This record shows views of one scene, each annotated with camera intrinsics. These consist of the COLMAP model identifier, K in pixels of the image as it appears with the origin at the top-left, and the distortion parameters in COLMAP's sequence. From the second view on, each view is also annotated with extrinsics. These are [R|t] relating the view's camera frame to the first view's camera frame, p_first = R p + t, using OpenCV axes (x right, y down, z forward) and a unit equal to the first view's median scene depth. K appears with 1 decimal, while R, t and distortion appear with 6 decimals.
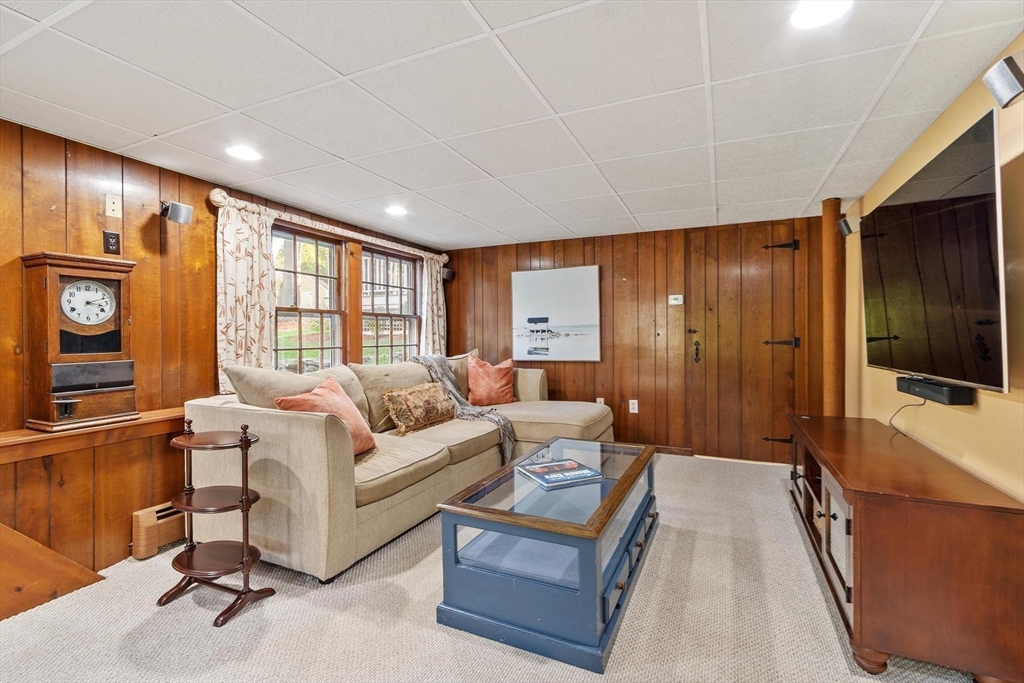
lens RADIAL K [[453.7, 0, 512.1], [0, 453.7, 324.8], [0, 0, 1]] dist [0.012875, 0.000034]
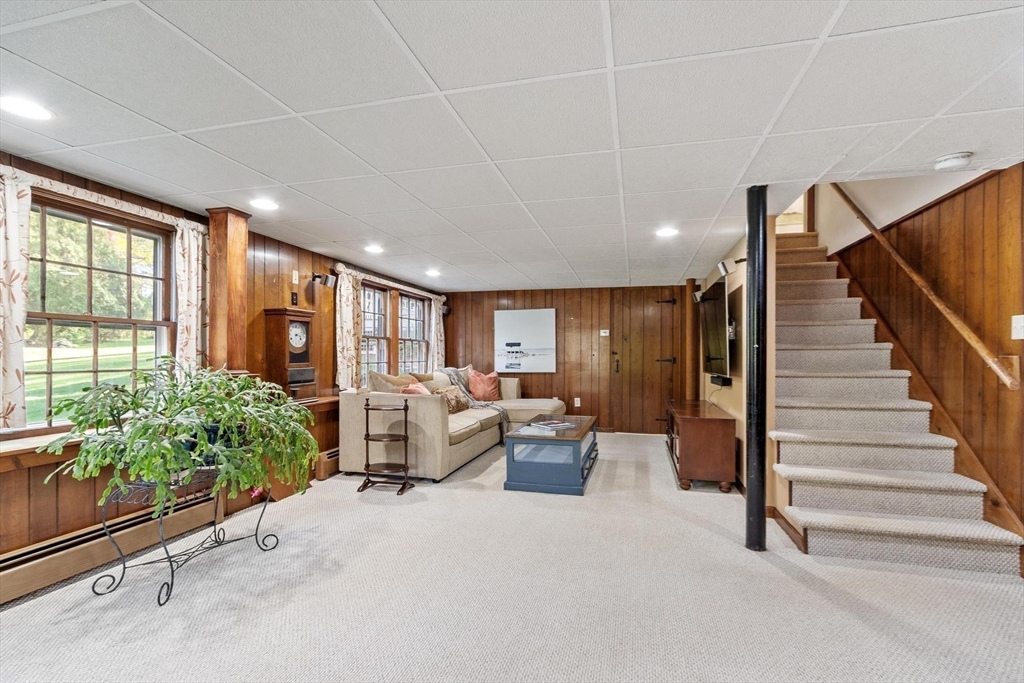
lens RADIAL K [[446.0, 0, 515.1], [0, 446.0, 342.7], [0, 0, 1]] dist [0.000381, 0.000184]
pose [[0.984917, 0.011806, 0.172623, -0.208052], [-0.010935, 0.999922, -0.005995, -0.008879], [-0.172680, 0.004017, 0.984970, -0.457068]]
